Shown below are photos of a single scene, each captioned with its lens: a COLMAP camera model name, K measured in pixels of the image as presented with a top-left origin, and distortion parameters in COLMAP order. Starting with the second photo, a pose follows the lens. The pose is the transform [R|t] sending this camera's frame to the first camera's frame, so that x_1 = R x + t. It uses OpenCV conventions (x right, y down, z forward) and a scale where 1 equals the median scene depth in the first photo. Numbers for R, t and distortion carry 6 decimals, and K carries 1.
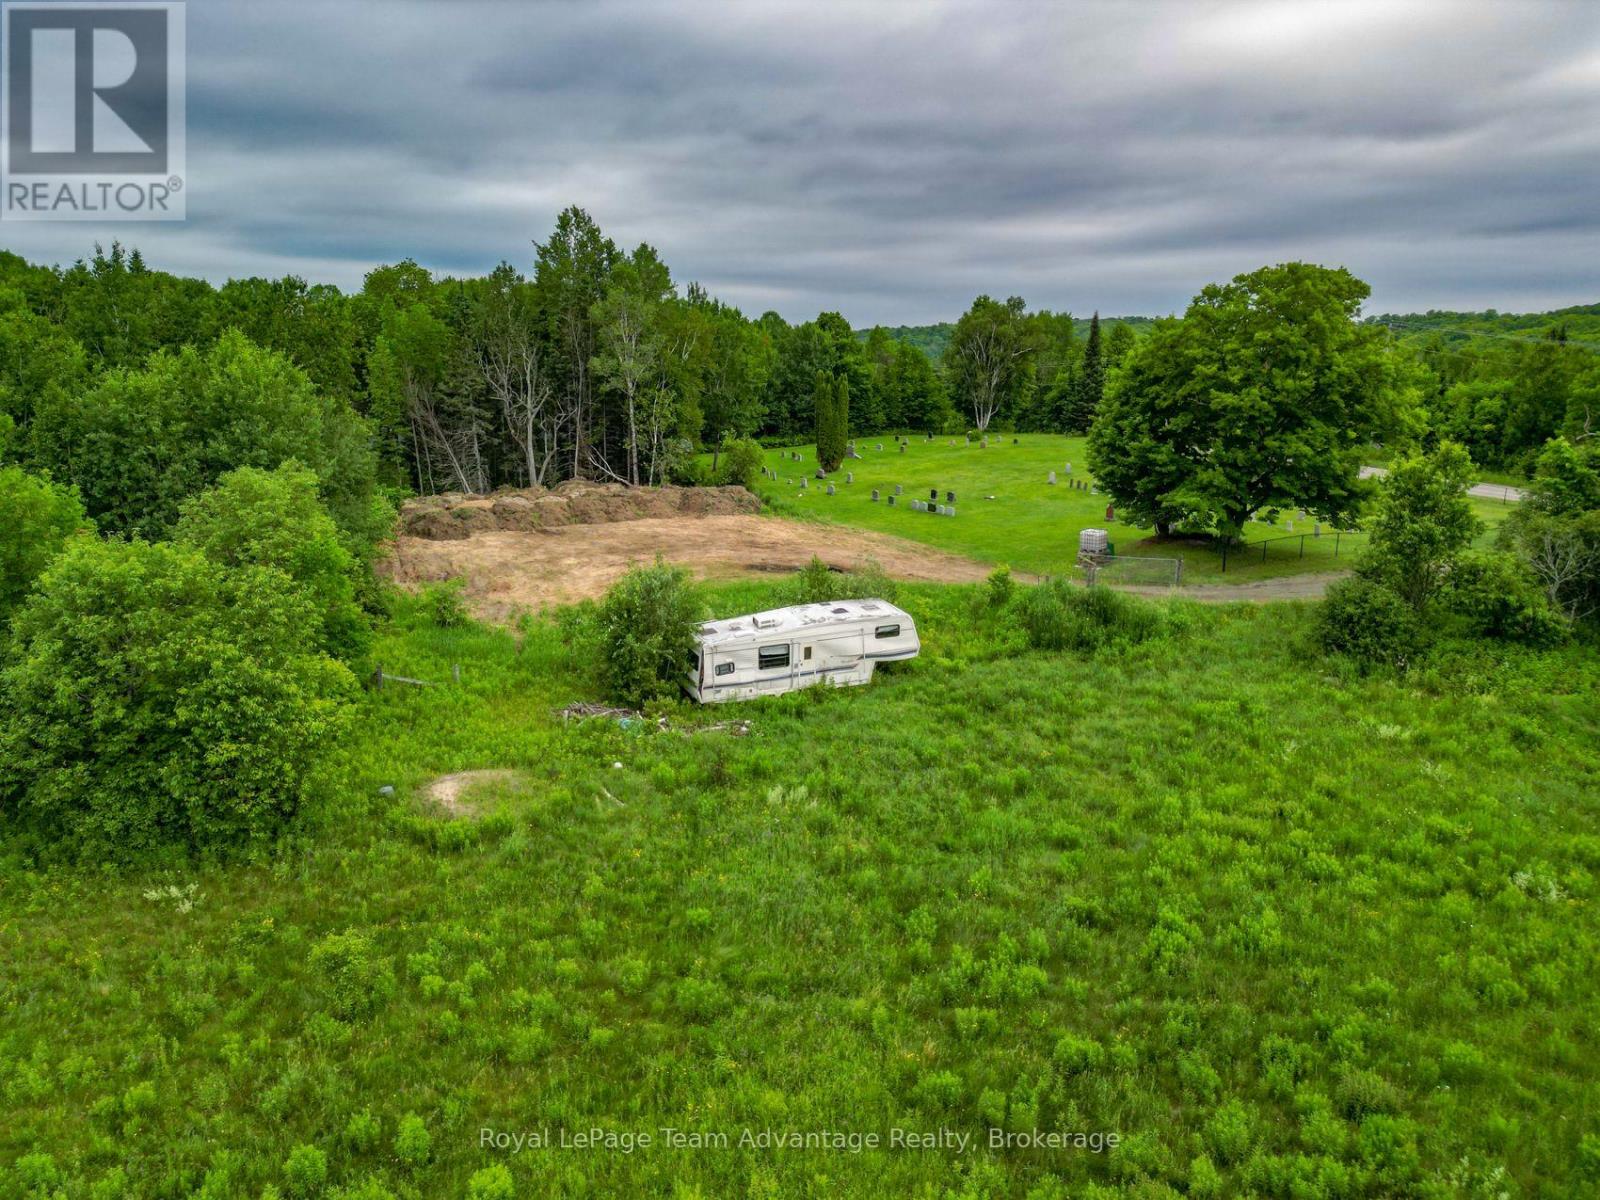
lens RADIAL K [[1121.7, 0, 800.0], [0, 1121.7, 600.0], [0, 0, 1]] dist [0.080017, -0.090428]
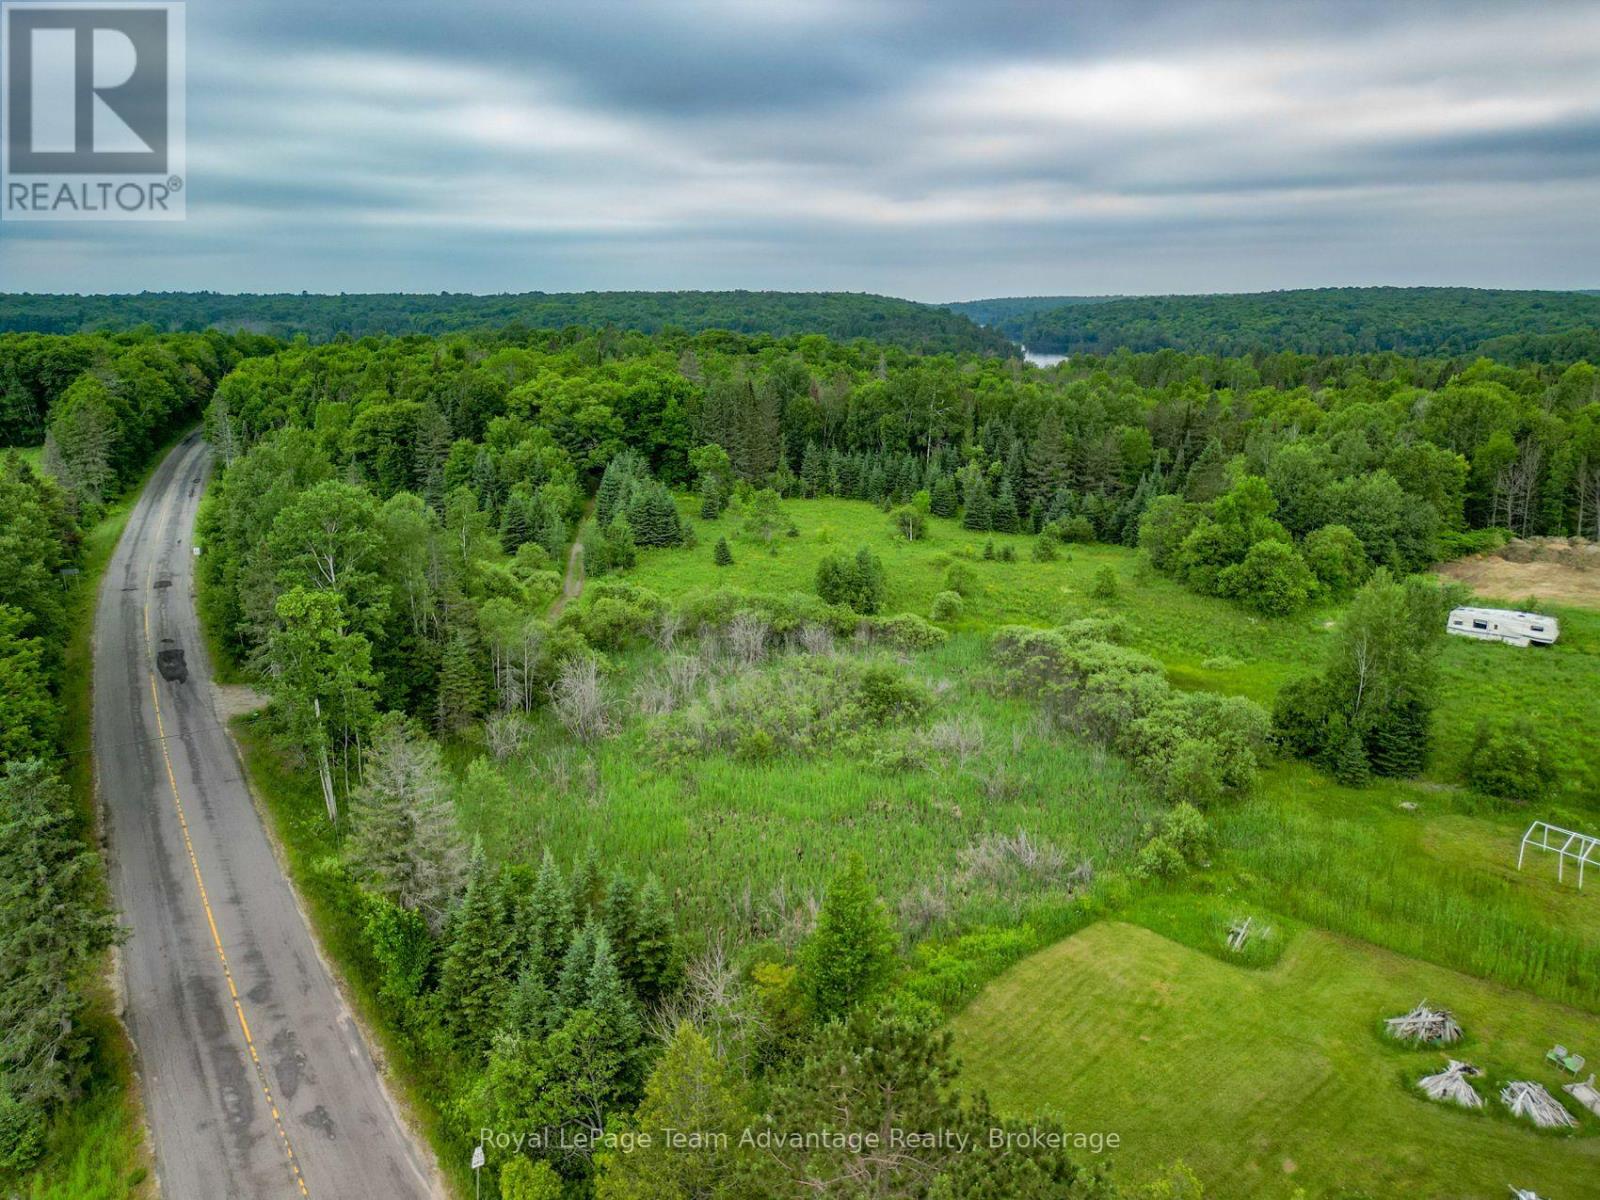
lens RADIAL K [[1115.6, 0, 800.0], [0, 1115.6, 600.0], [0, 0, 1]] dist [0.103078, -0.114256]
pose [[0.350747, 0.227949, -0.908304, 1.954084], [-0.199113, 0.965898, 0.165514, -0.139299], [0.915058, 0.122802, 0.384173, -1.620055]]
